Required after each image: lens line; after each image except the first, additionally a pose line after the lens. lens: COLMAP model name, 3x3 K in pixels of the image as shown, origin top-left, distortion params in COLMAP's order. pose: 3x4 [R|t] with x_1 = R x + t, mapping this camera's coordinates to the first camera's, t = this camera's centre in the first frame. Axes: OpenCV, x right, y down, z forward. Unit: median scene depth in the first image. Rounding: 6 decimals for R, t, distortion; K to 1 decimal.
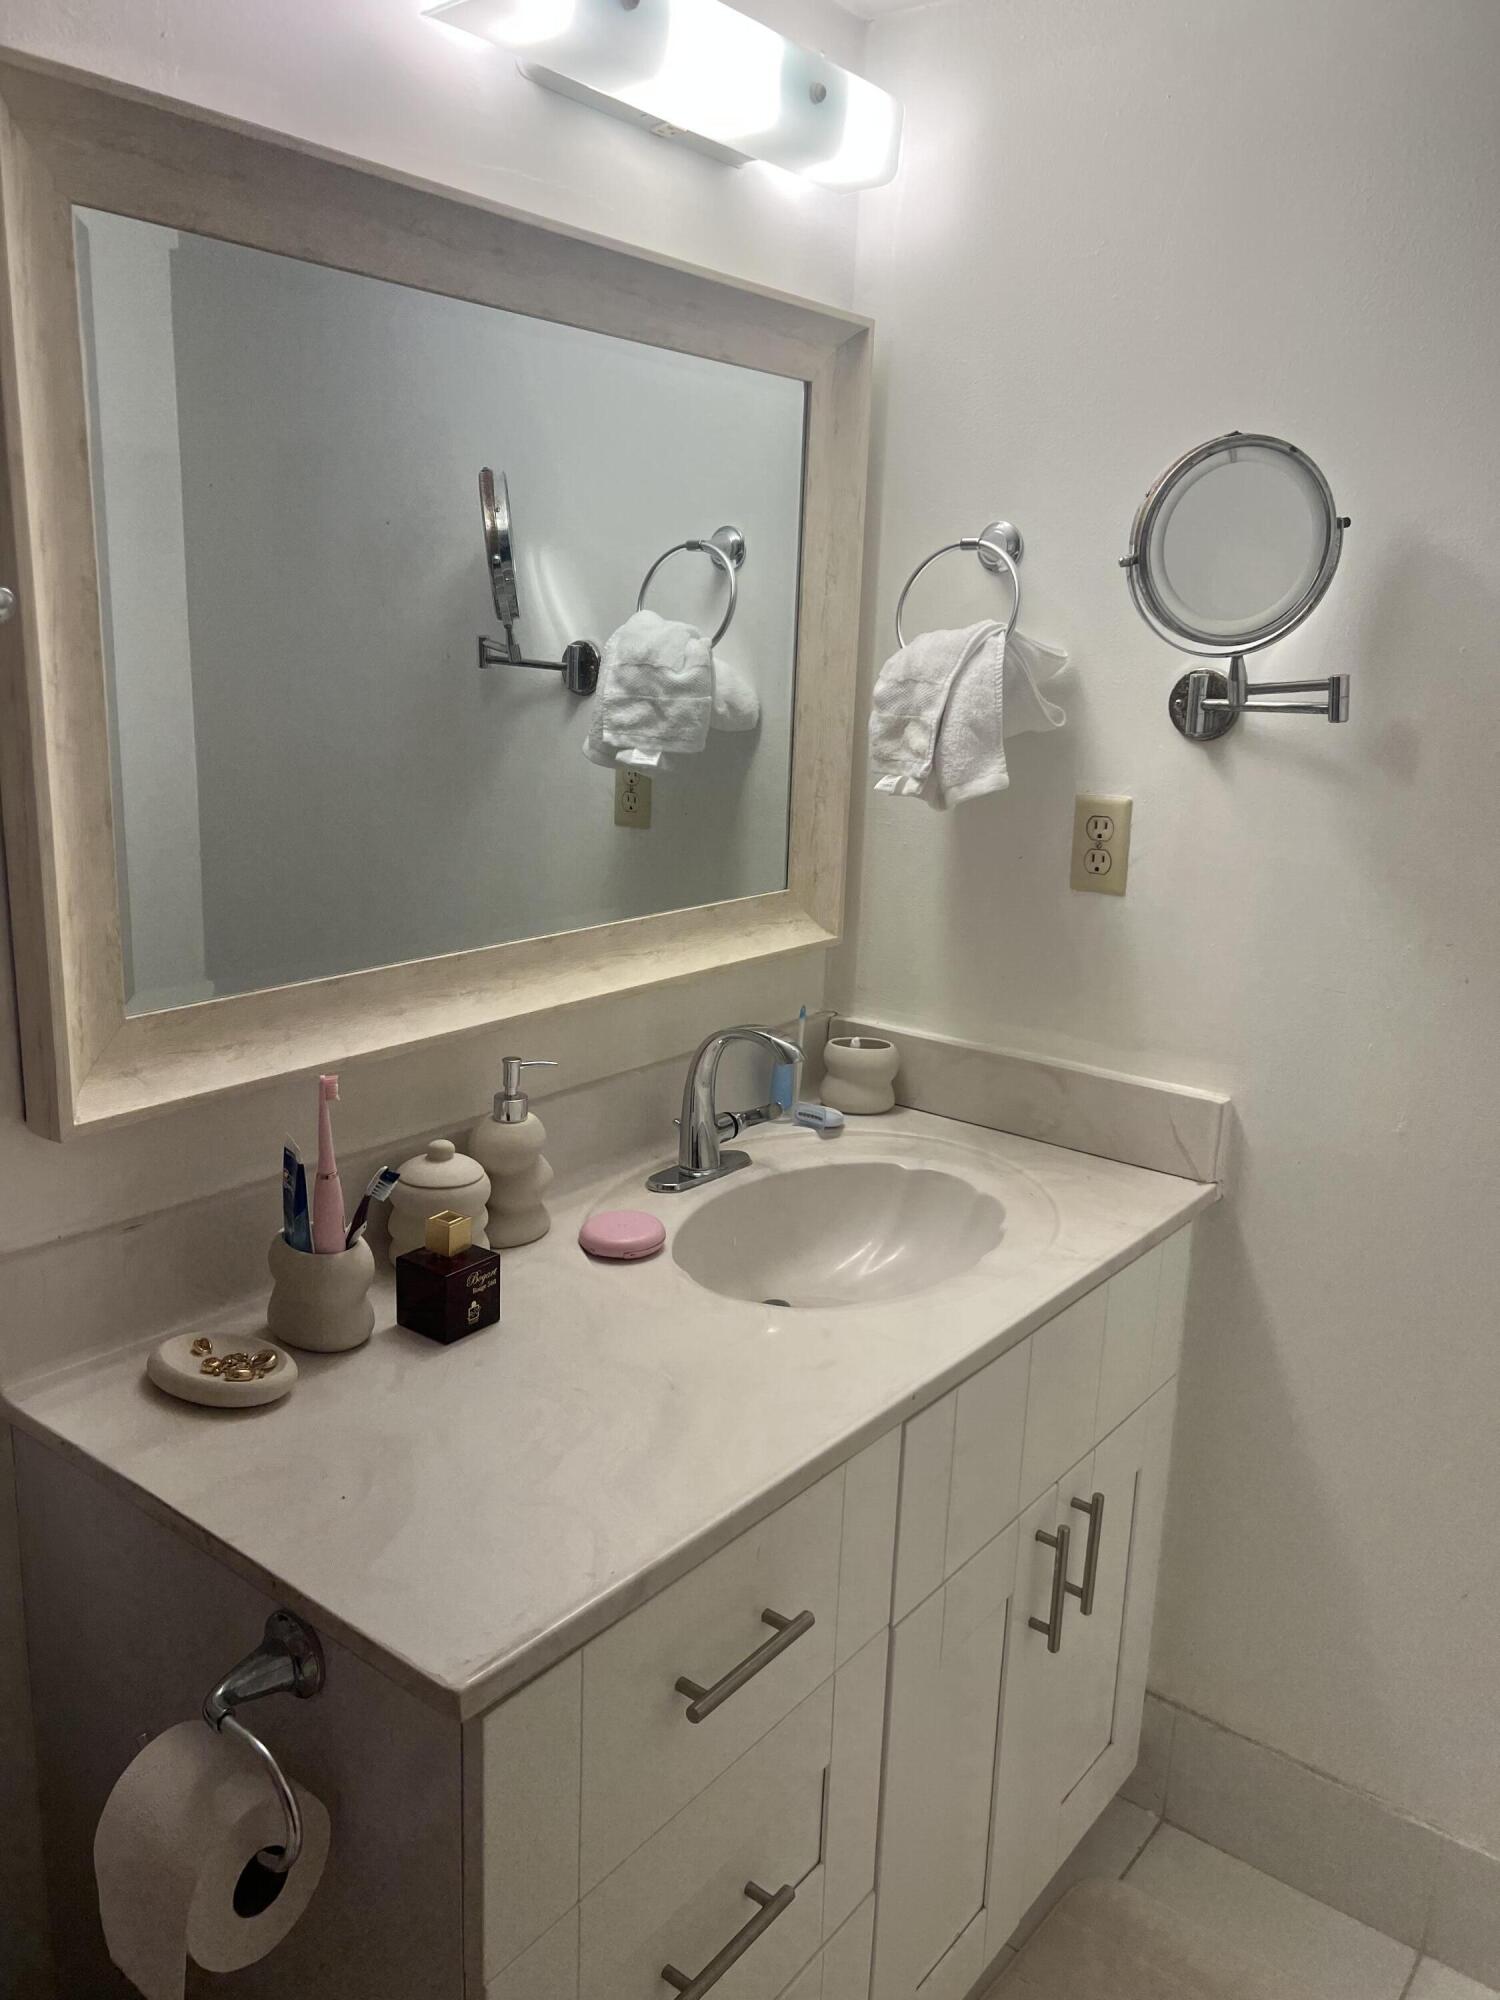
lens RADIAL K [[1504.8, 0, 750.0], [0, 1504.8, 1000.0], [0, 0, 1]] dist [0.073760, -0.120525]
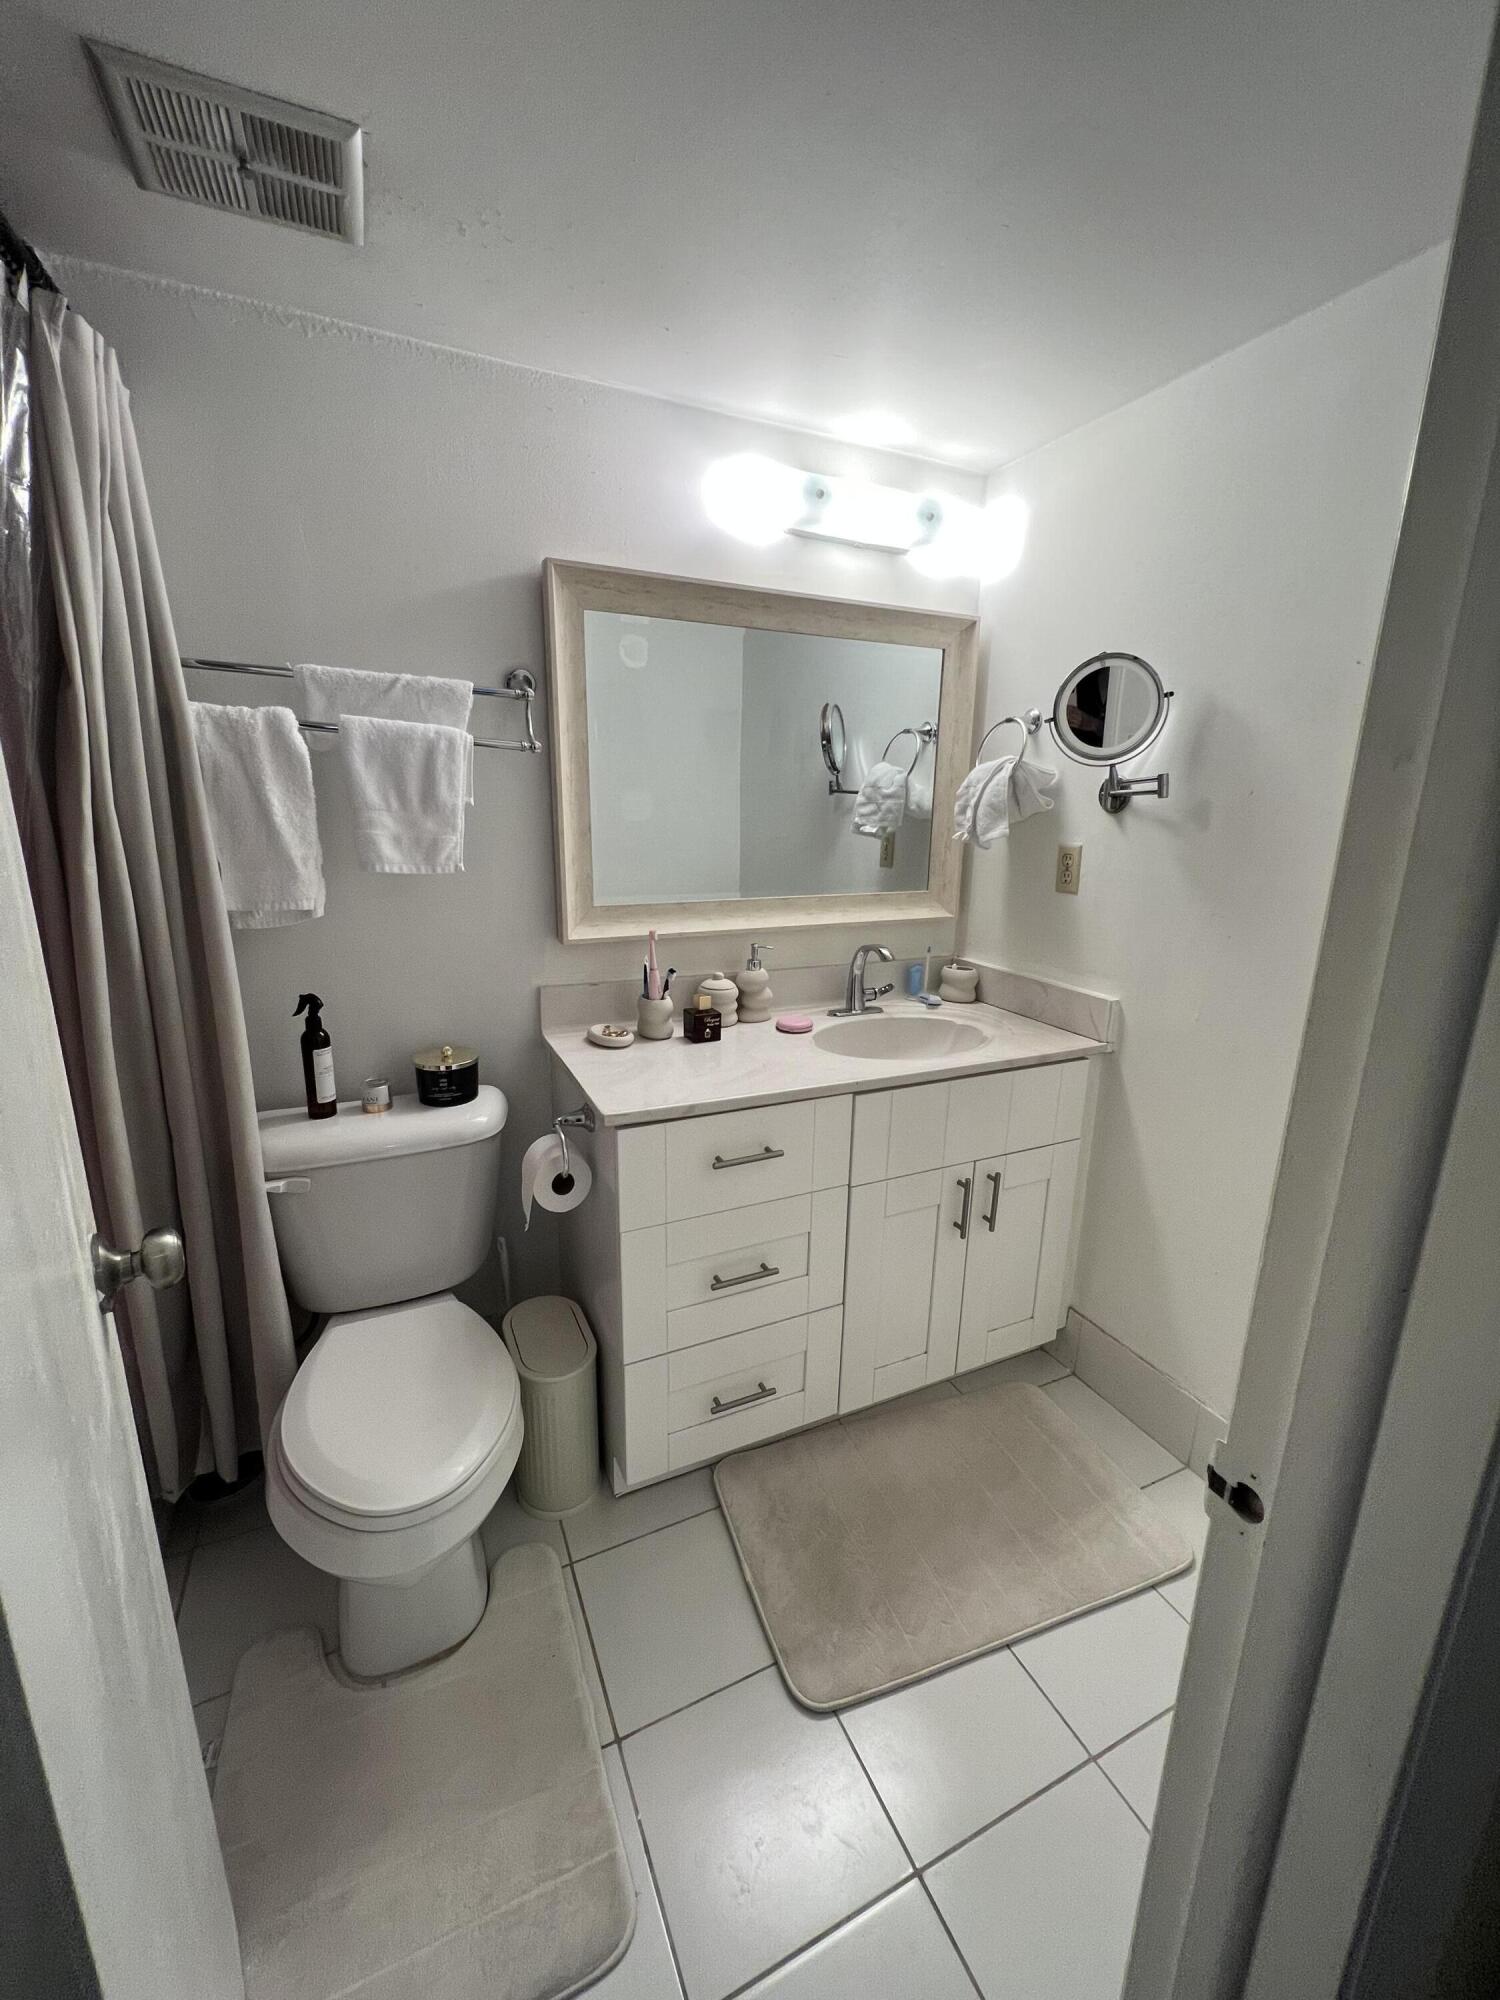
lens RADIAL K [[808.6, 0, 757.3], [0, 808.6, 1004.1], [0, 0, 1]] dist [-0.000905, -0.000354]
pose [[0.898863, 0.090061, -0.428876, 0.342645], [-0.091434, 0.995658, 0.017447, 0.094948], [0.428585, 0.023531, 0.903195, -0.127700]]
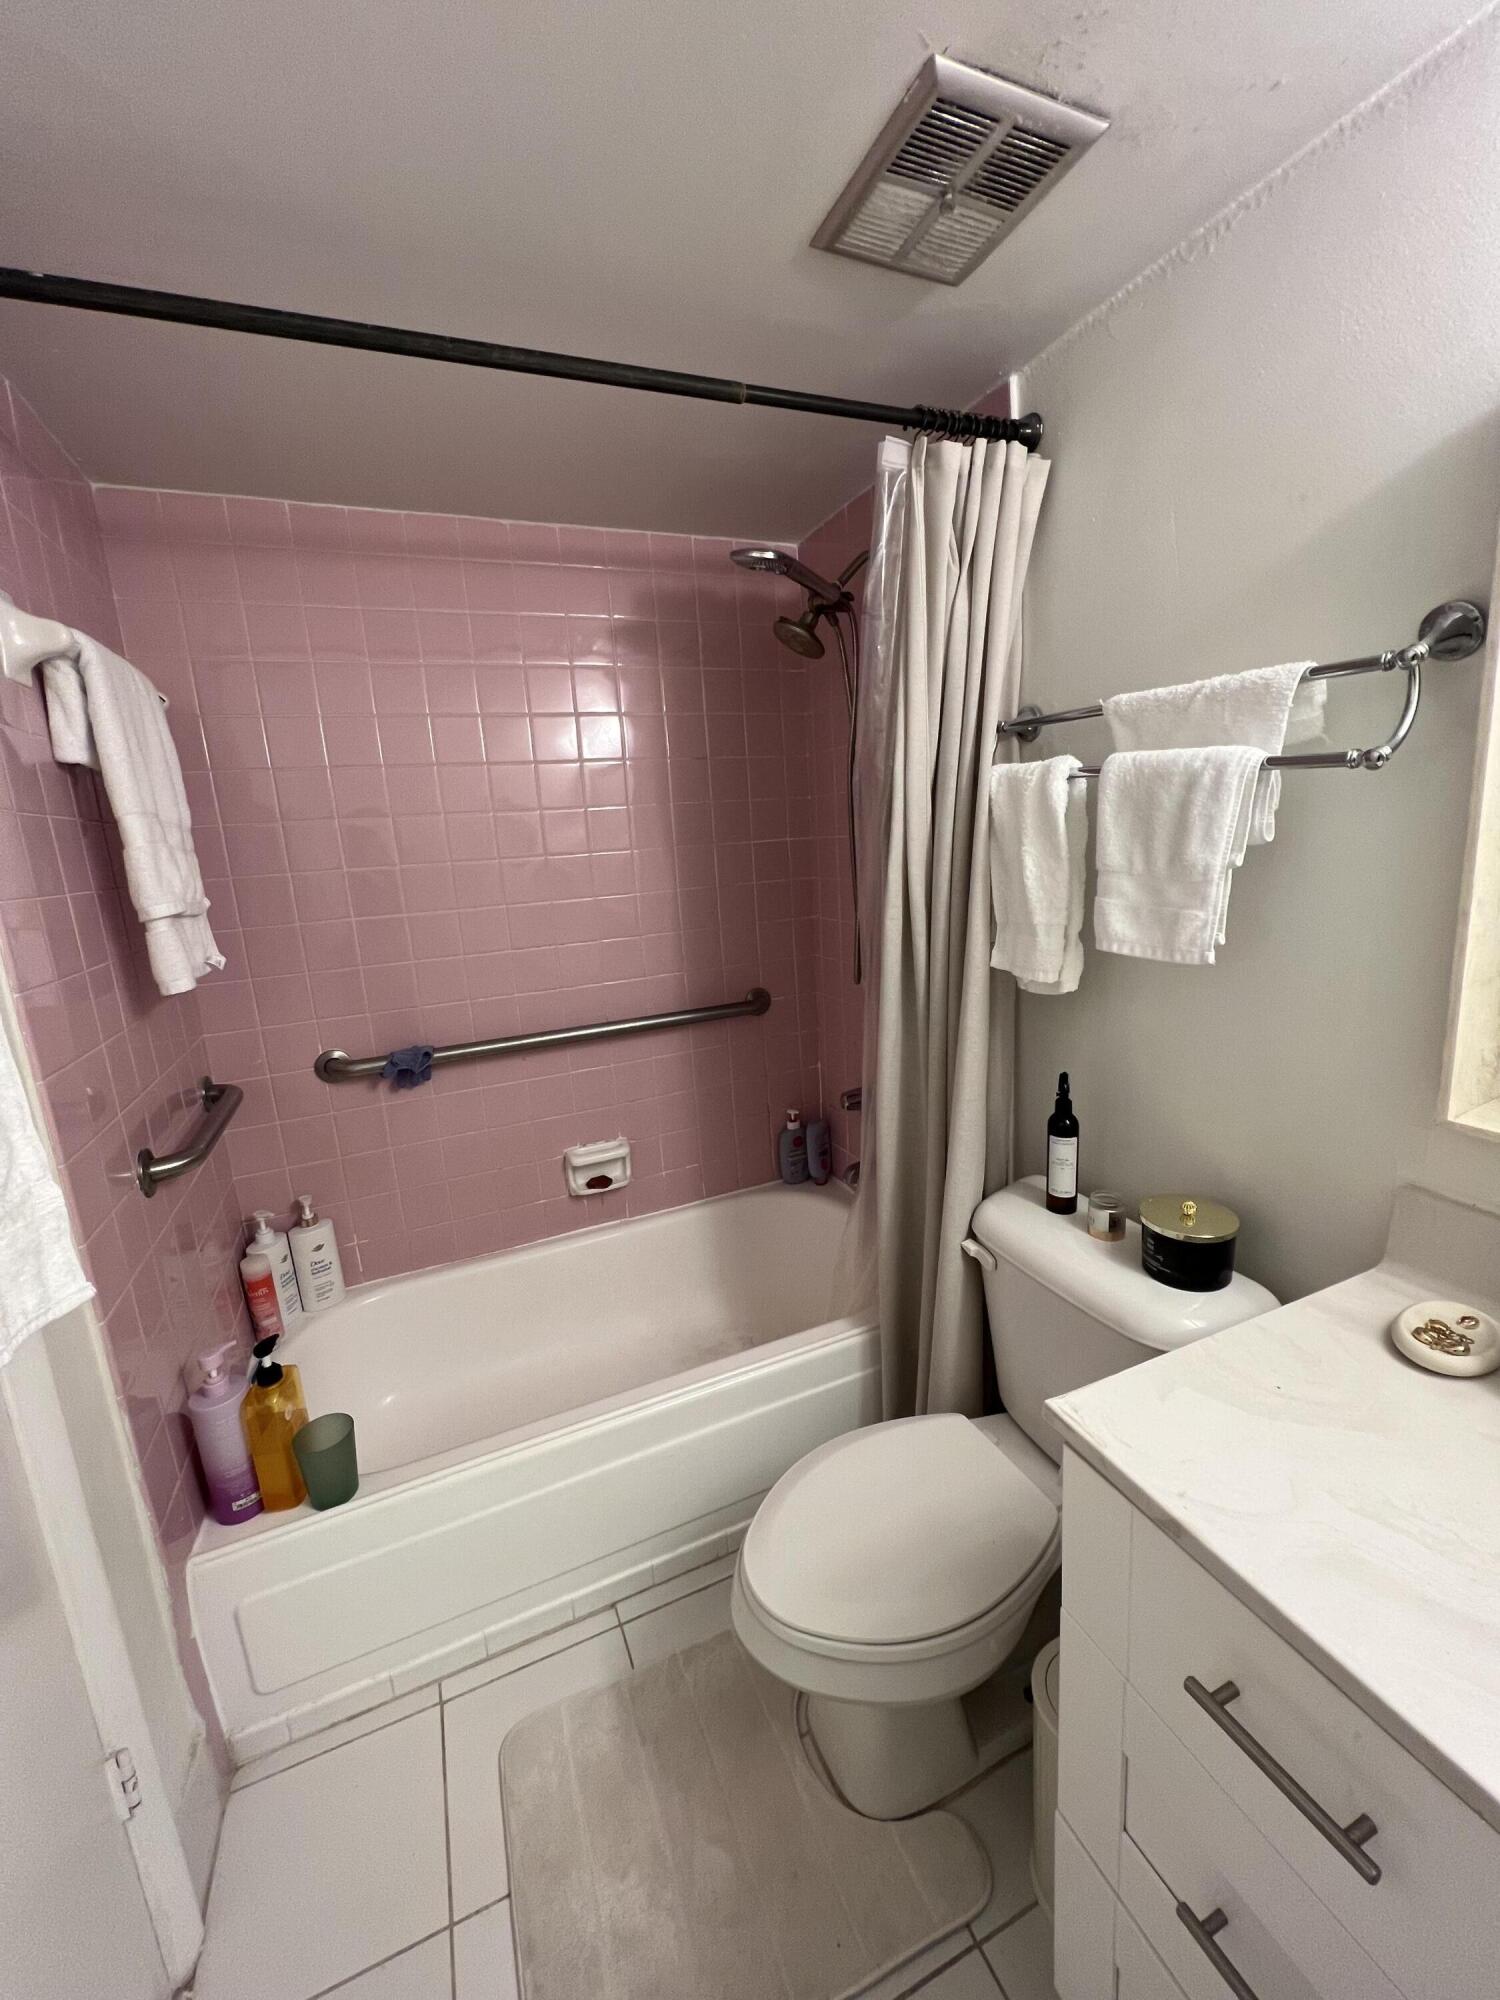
lens RADIAL K [[808.6, 0, 757.3], [0, 808.6, 1004.1], [0, 0, 1]] dist [-0.000905, -0.000354]
pose [[-0.469336, 0.175249, -0.865454, 0.327031], [-0.163531, 0.945903, 0.280222, -0.082152], [0.867745, 0.273047, -0.415288, 0.477907]]
